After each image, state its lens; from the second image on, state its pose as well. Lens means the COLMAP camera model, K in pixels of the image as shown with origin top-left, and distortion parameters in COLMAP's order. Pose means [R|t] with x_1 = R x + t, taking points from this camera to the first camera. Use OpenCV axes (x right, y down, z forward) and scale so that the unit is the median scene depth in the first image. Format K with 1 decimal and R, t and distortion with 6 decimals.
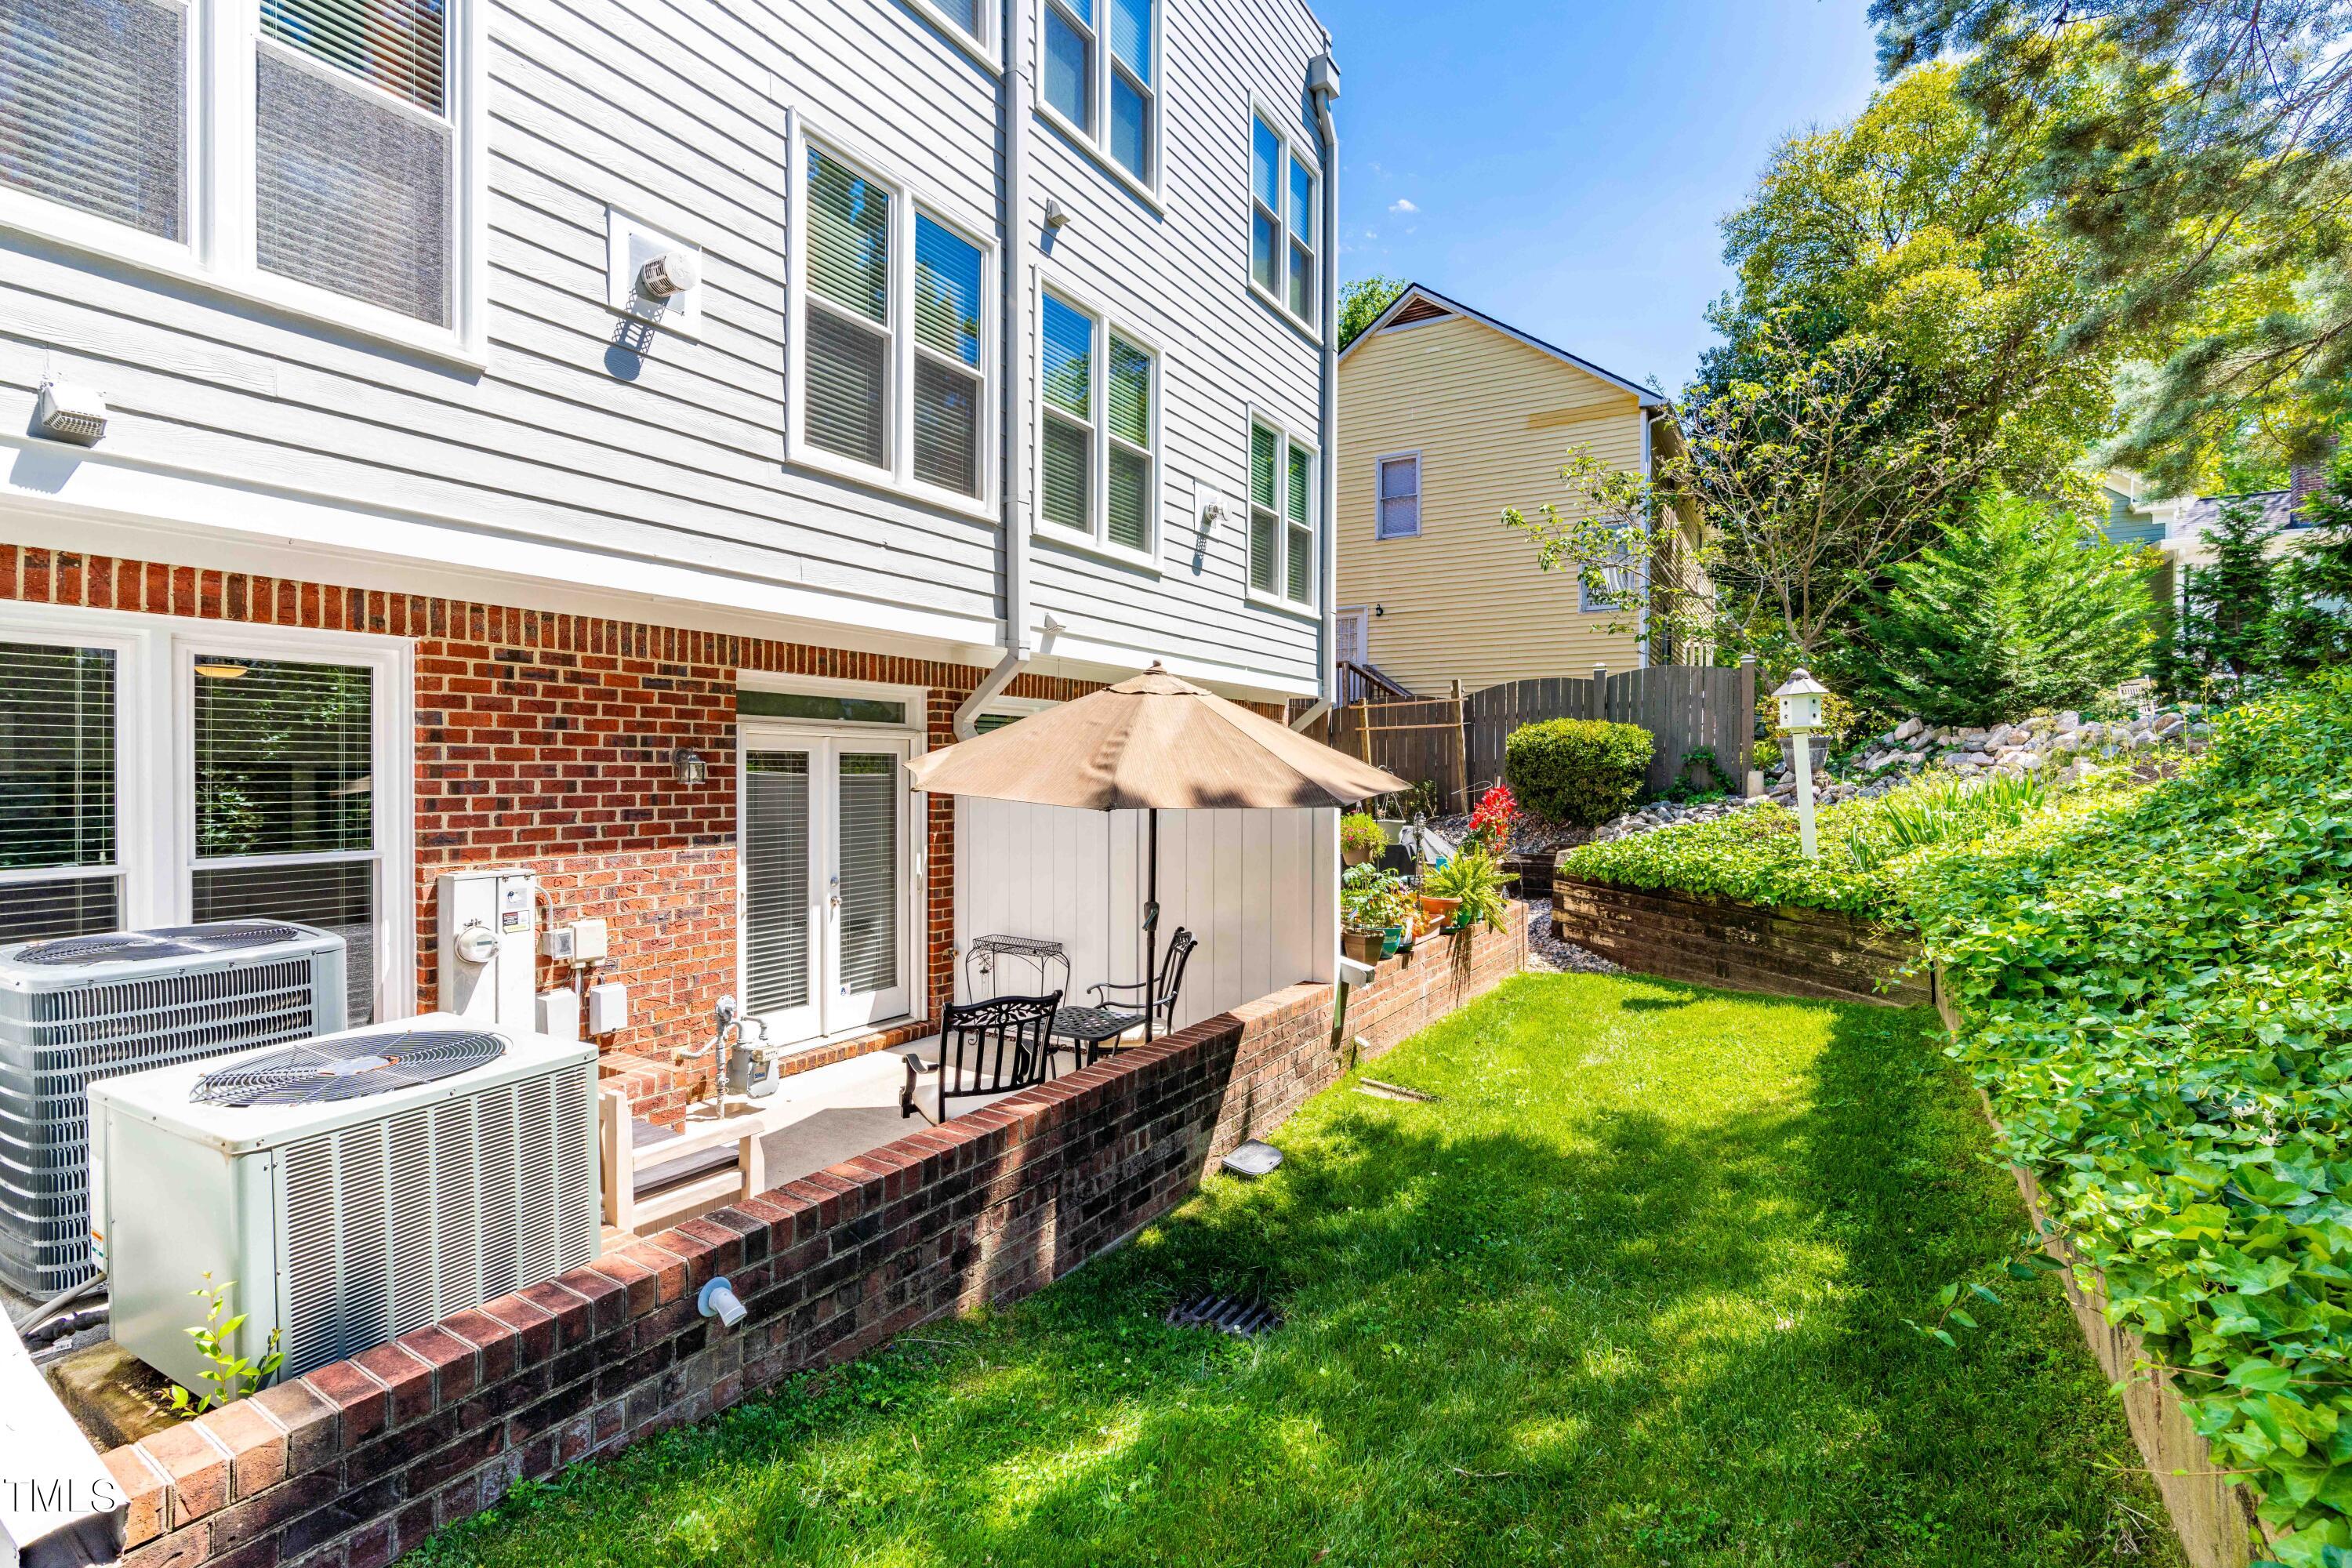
lens RADIAL K [[1061.6, 0, 1175.9], [0, 1061.6, 784.2], [0, 0, 1]] dist [-0.005861, 0.000413]
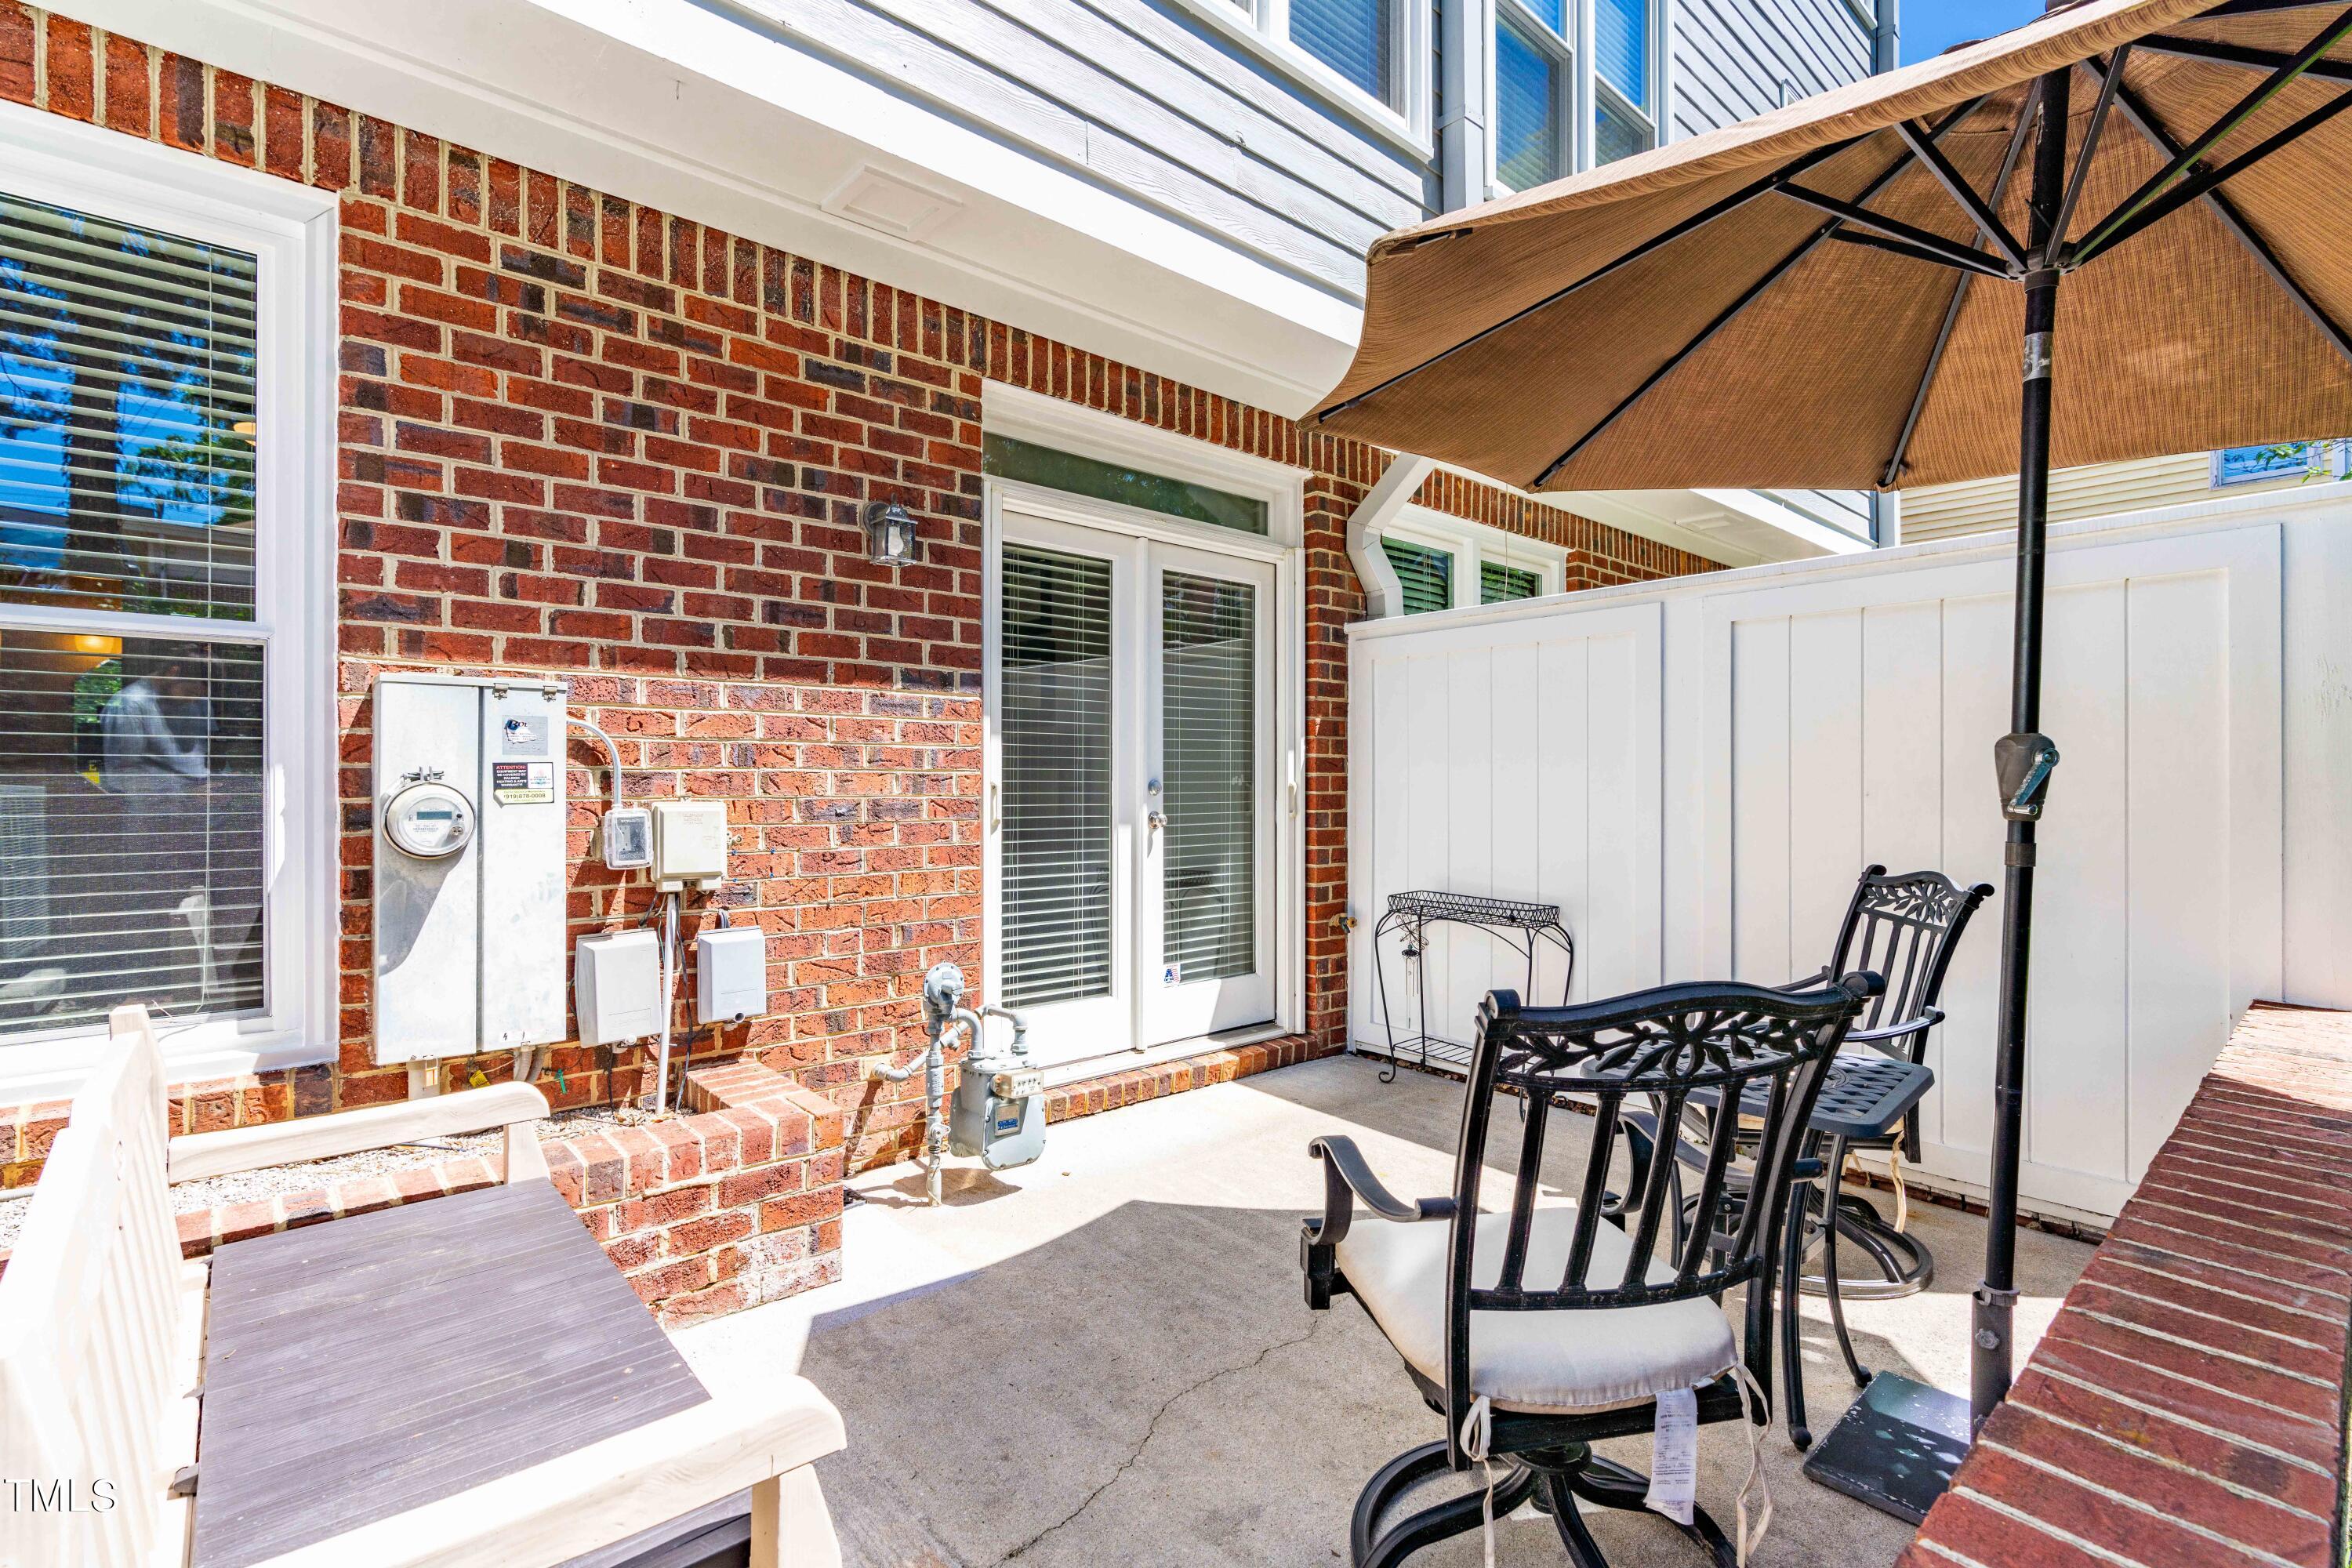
lens RADIAL K [[1061.6, 0, 1176.9], [0, 1061.6, 783.9], [0, 0, 1]] dist [-0.005861, 0.000413]
pose [[0.953596, -0.003794, -0.301066, -0.164701], [0.000254, 0.999930, -0.011796, 0.119744], [0.301090, 0.011172, 0.953530, 0.548707]]
